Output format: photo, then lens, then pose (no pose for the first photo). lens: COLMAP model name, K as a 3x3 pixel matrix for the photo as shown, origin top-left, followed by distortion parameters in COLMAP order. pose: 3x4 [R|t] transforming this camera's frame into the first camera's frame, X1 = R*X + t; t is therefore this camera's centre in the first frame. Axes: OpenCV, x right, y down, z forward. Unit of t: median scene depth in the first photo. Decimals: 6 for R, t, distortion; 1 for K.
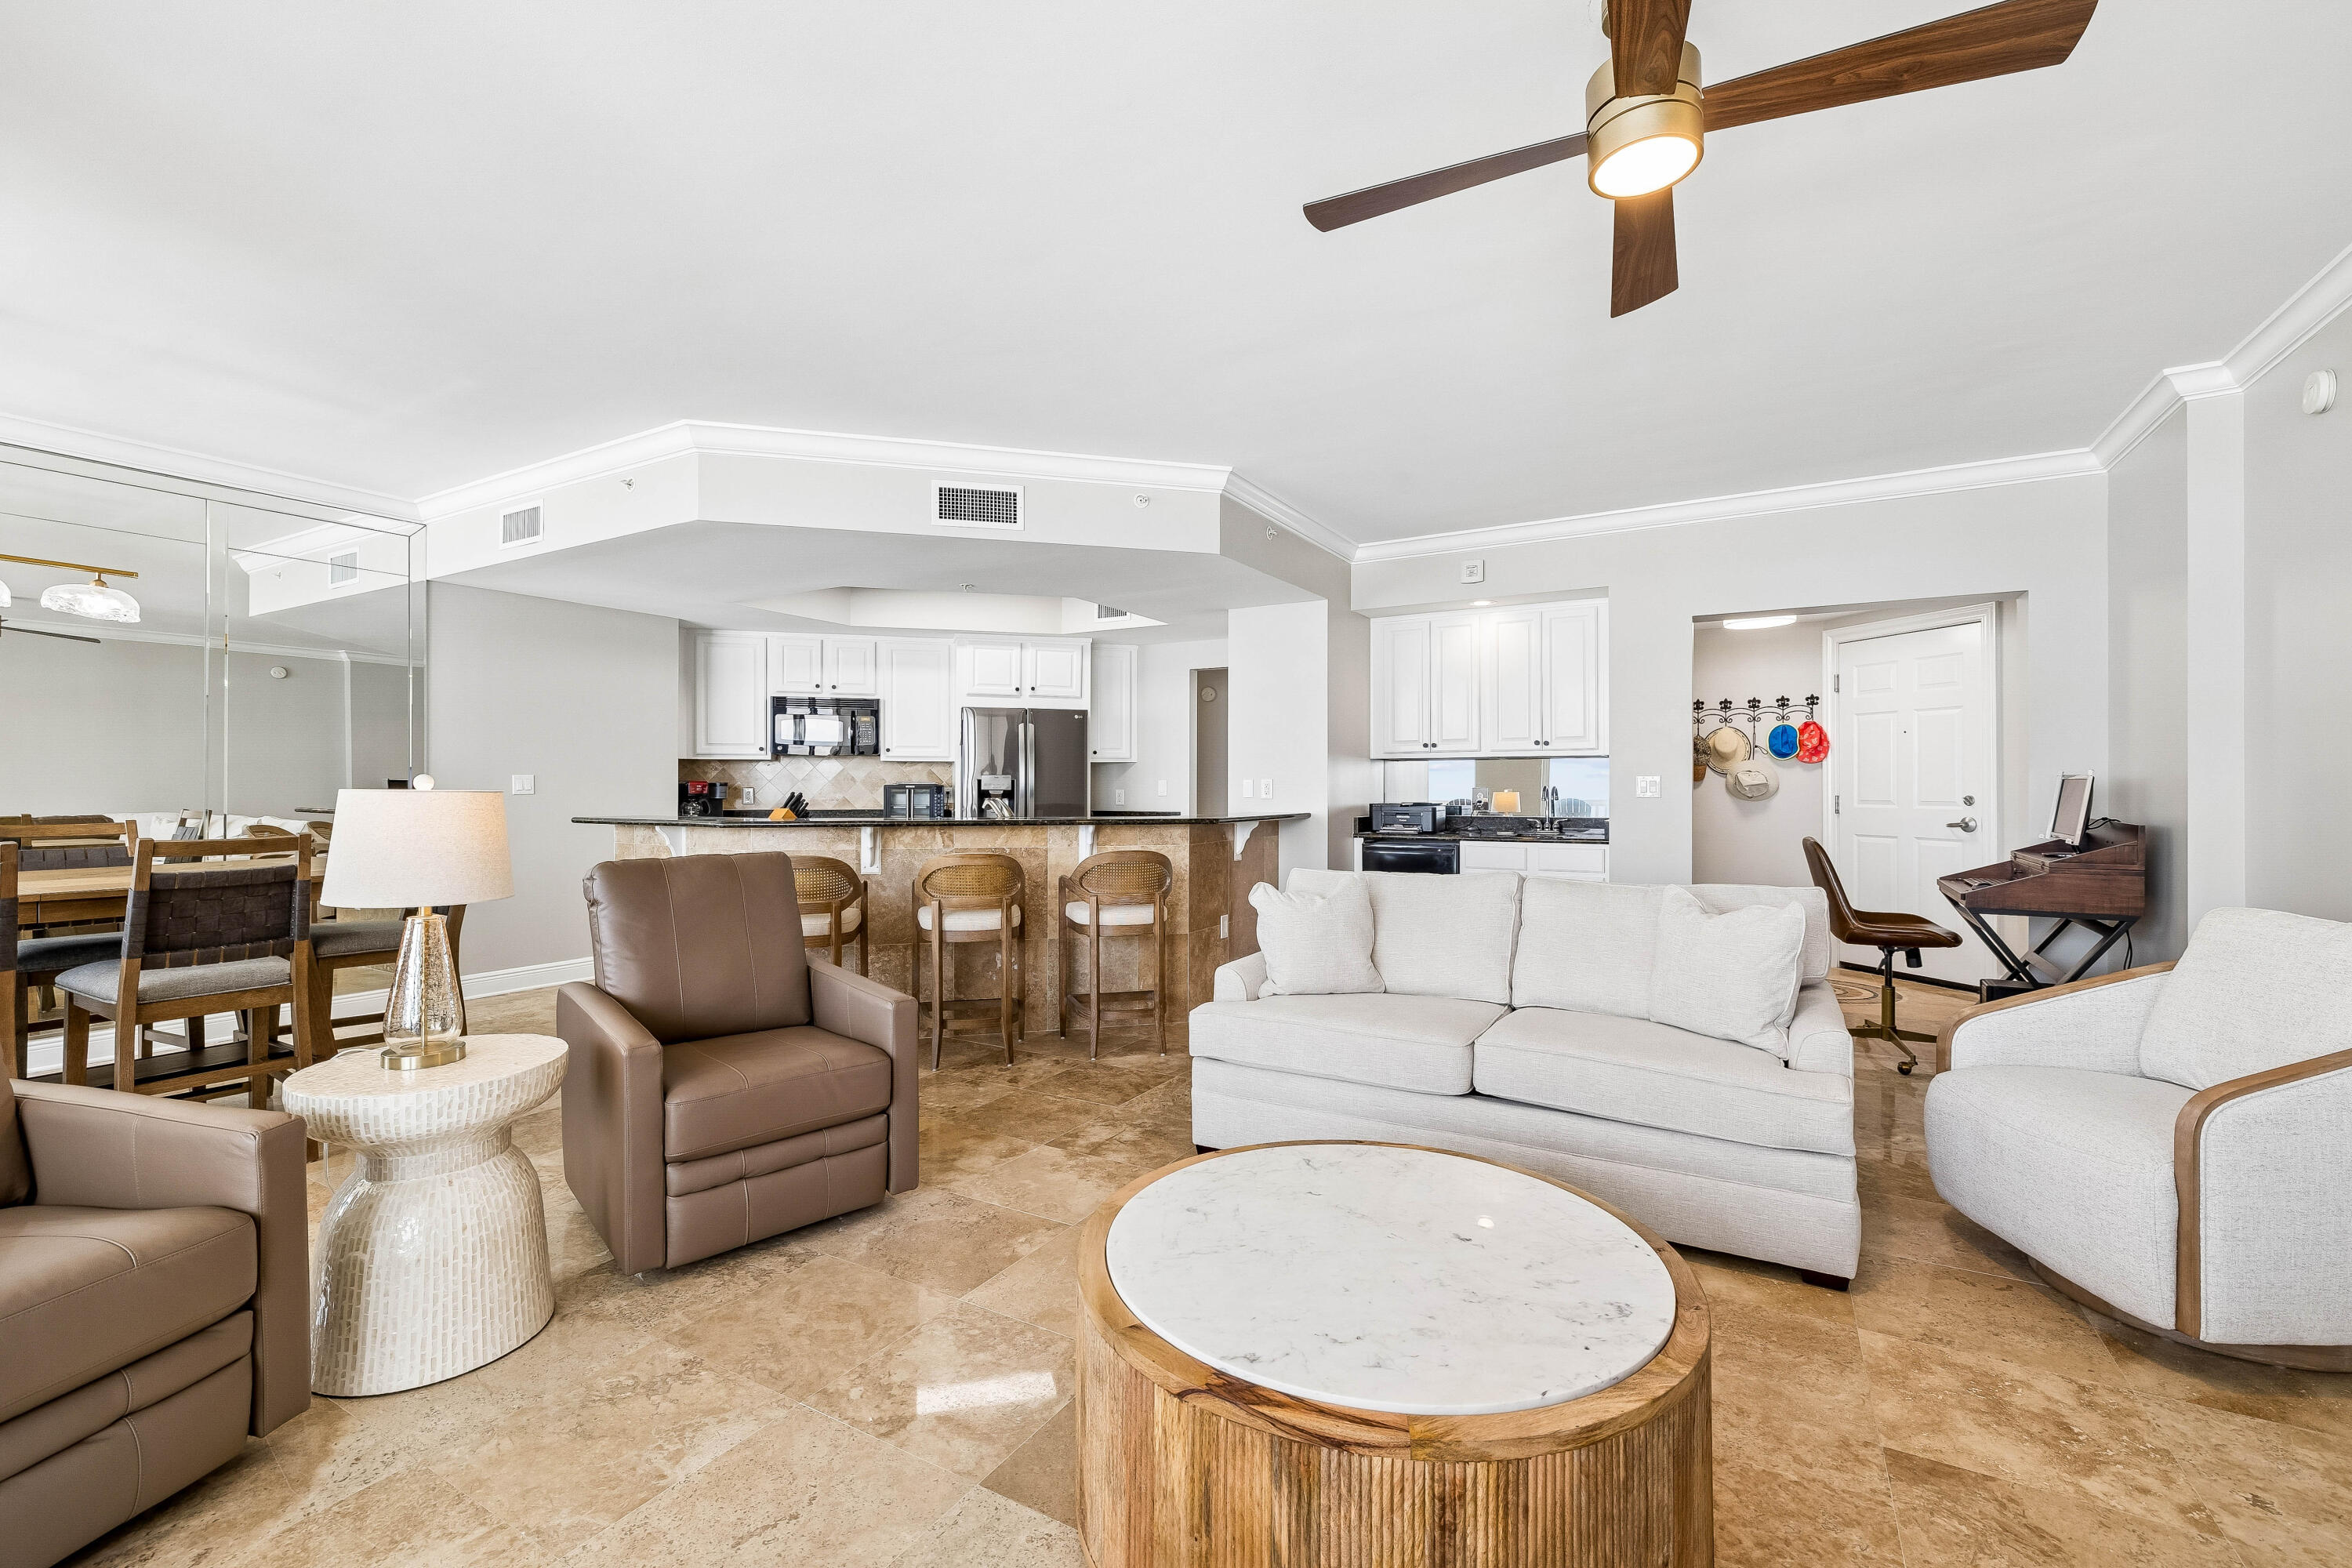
lens RADIAL K [[987.4, 0, 1175.1], [0, 987.4, 782.4], [0, 0, 1]] dist [0.000188, -0.000273]
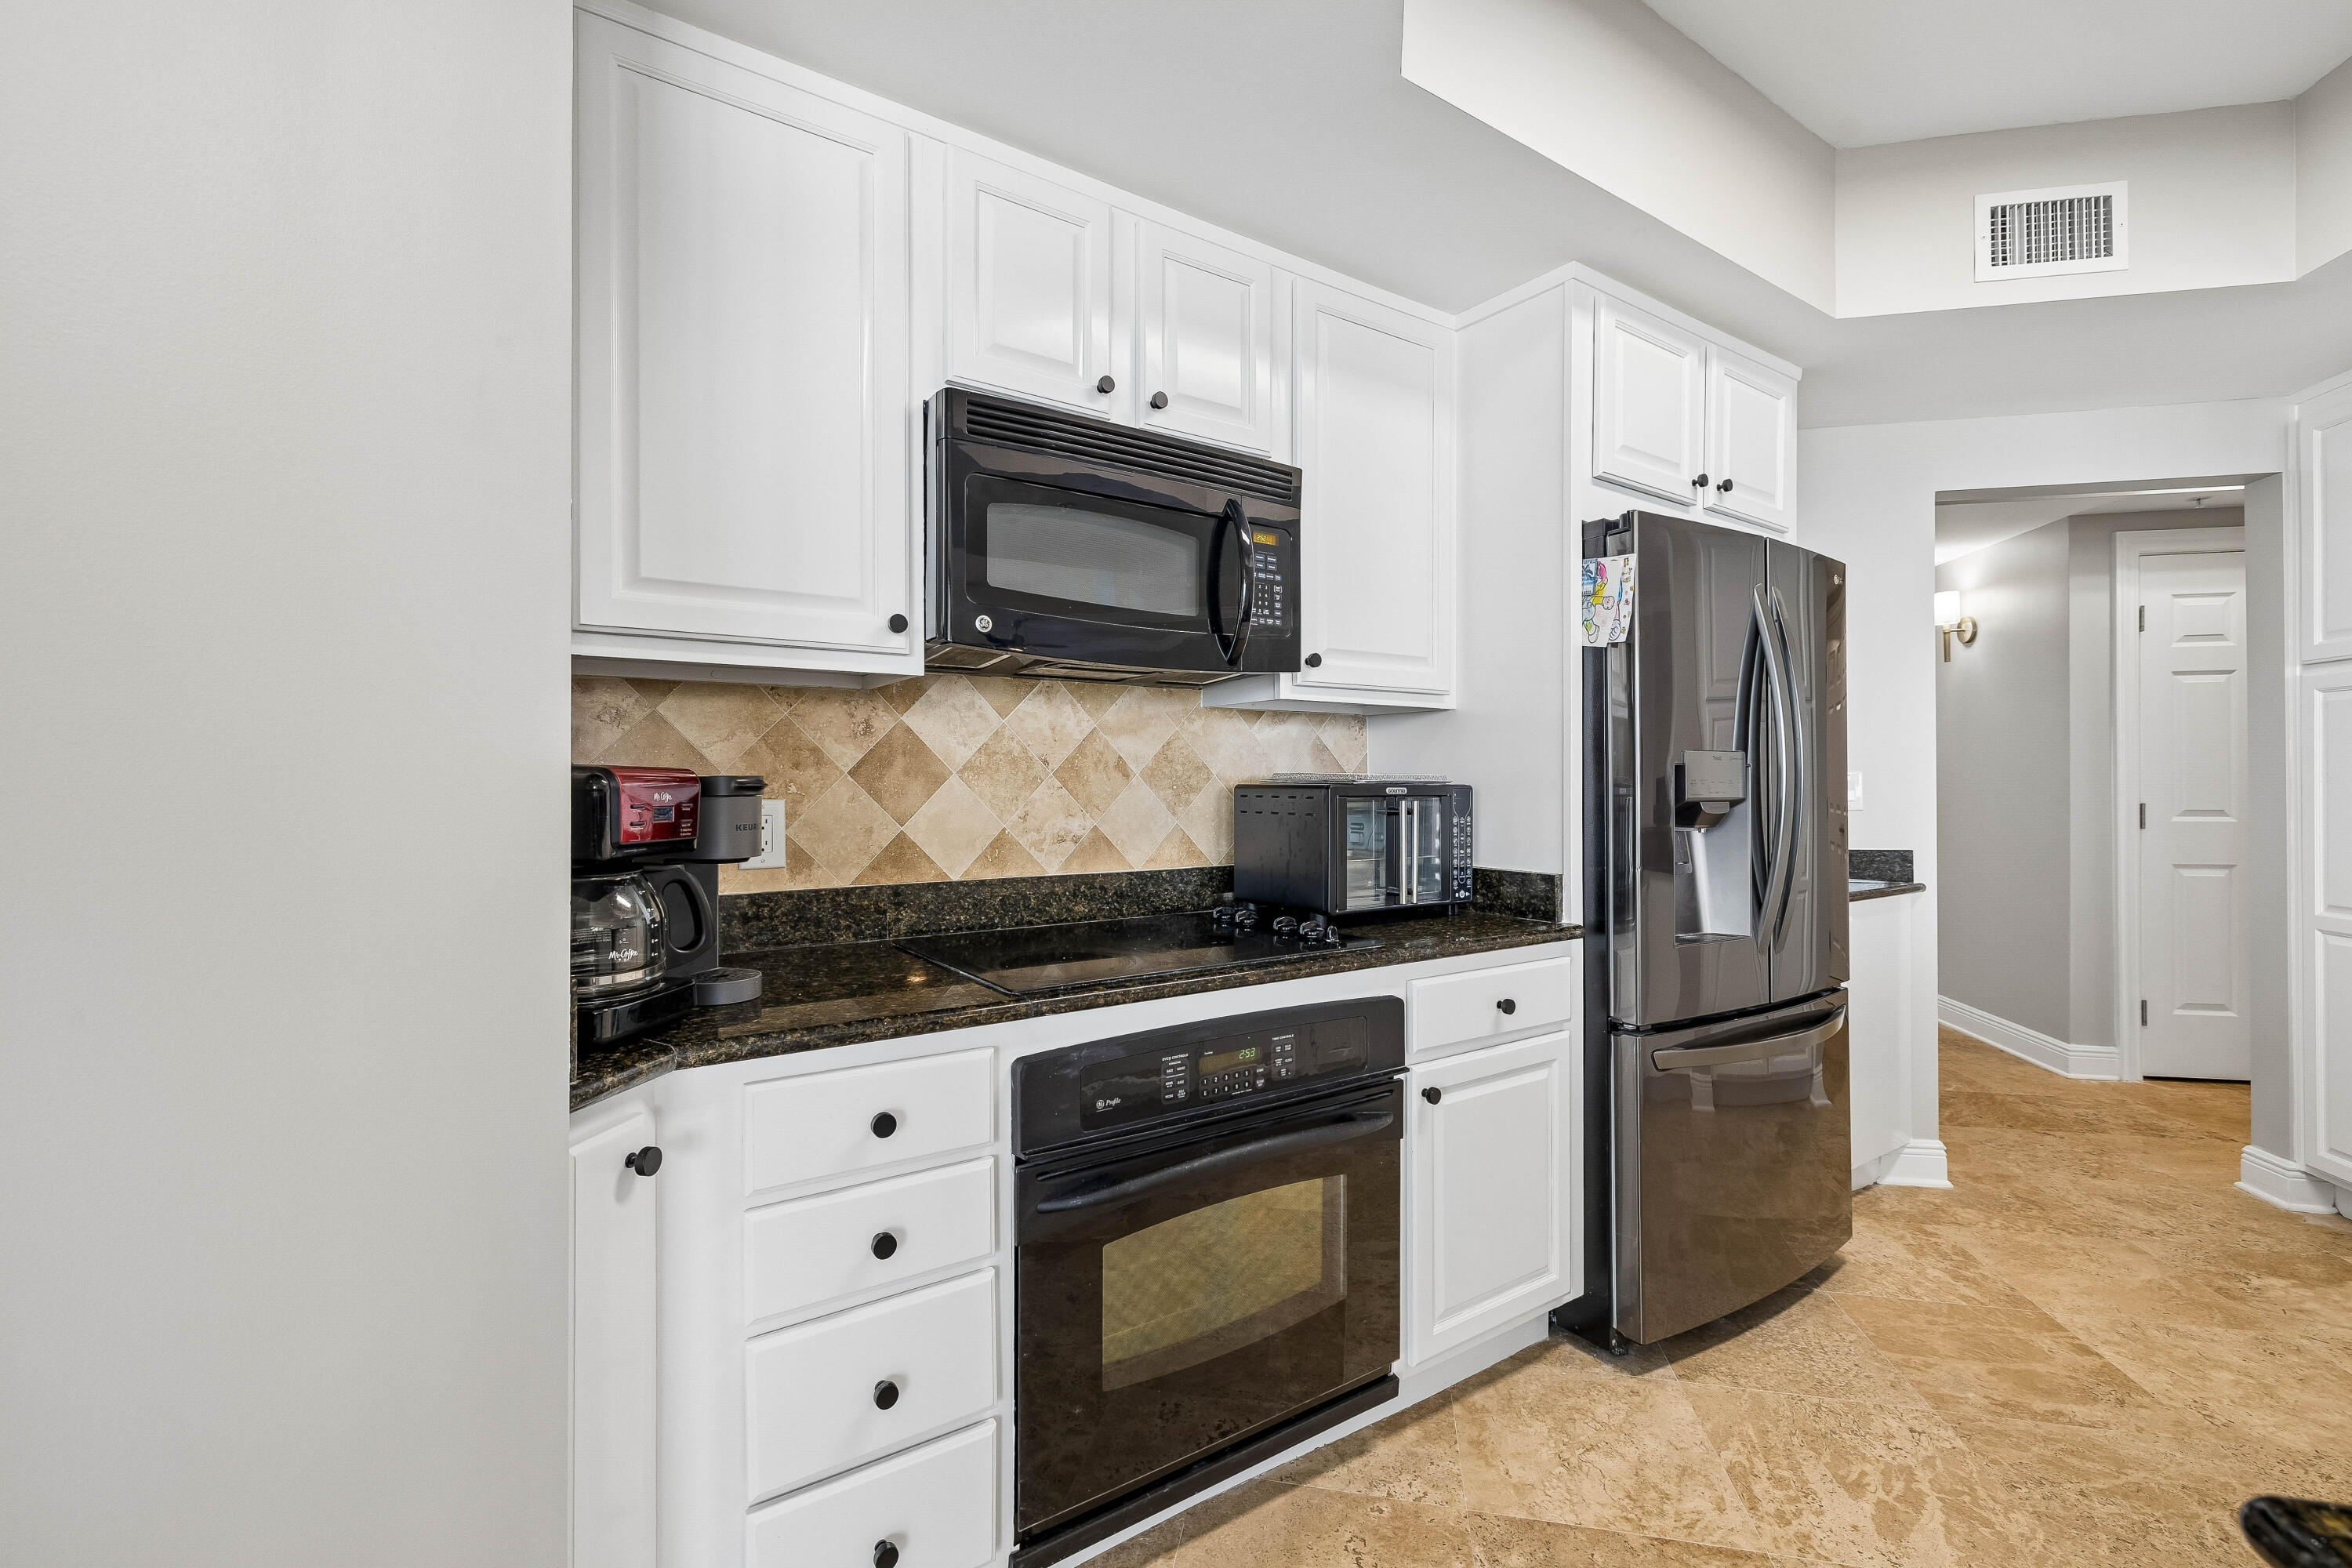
lens RADIAL K [[996.9, 0, 1172.5], [0, 996.9, 780.7], [0, 0, 1]] dist [0.001610, 0.000340]
pose [[0.946207, -0.000747, 0.323562, -0.432752], [0.001758, 0.999994, -0.002833, 0.002221], [-0.323558, 0.003249, 0.946203, 0.768806]]
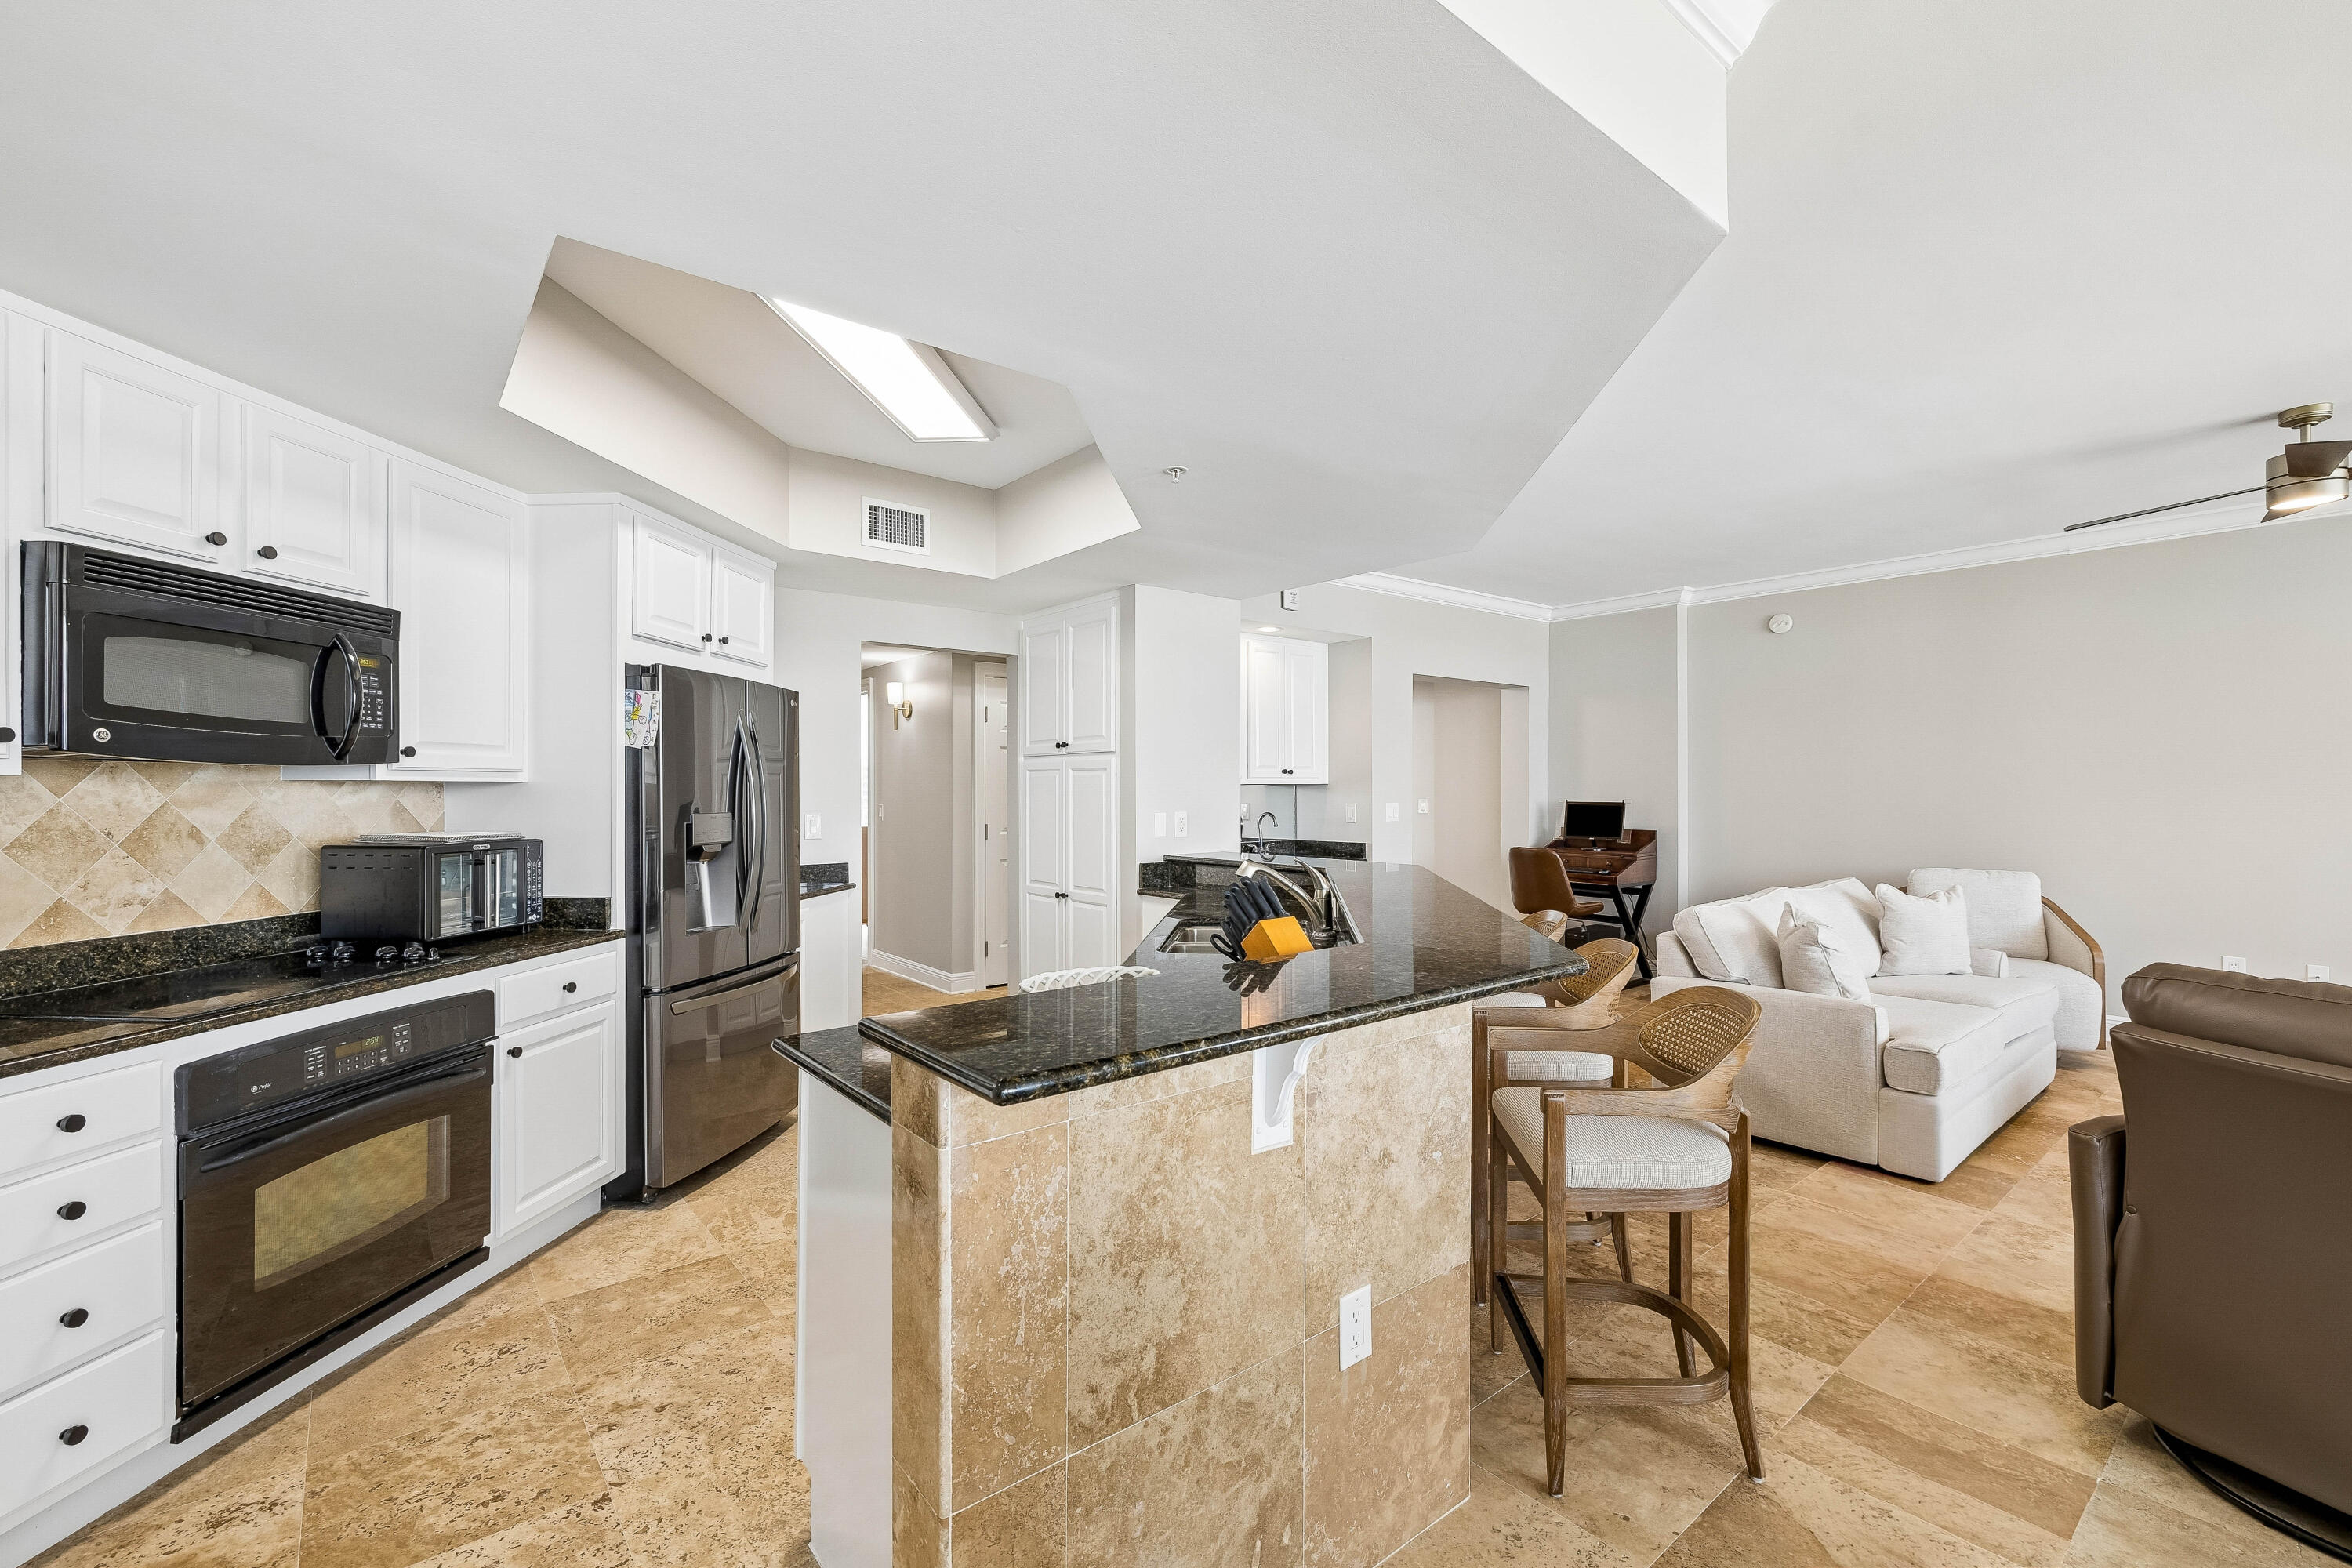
lens RADIAL K [[997.9, 0, 1181.7], [0, 997.9, 789.2], [0, 0, 1]] dist [0.001723, 0.000059]
pose [[0.353214, -0.000094, 0.935542, -0.555722], [0.002607, 0.999996, -0.000884, -0.017999], [-0.935539, 0.002751, 0.353213, 0.613965]]
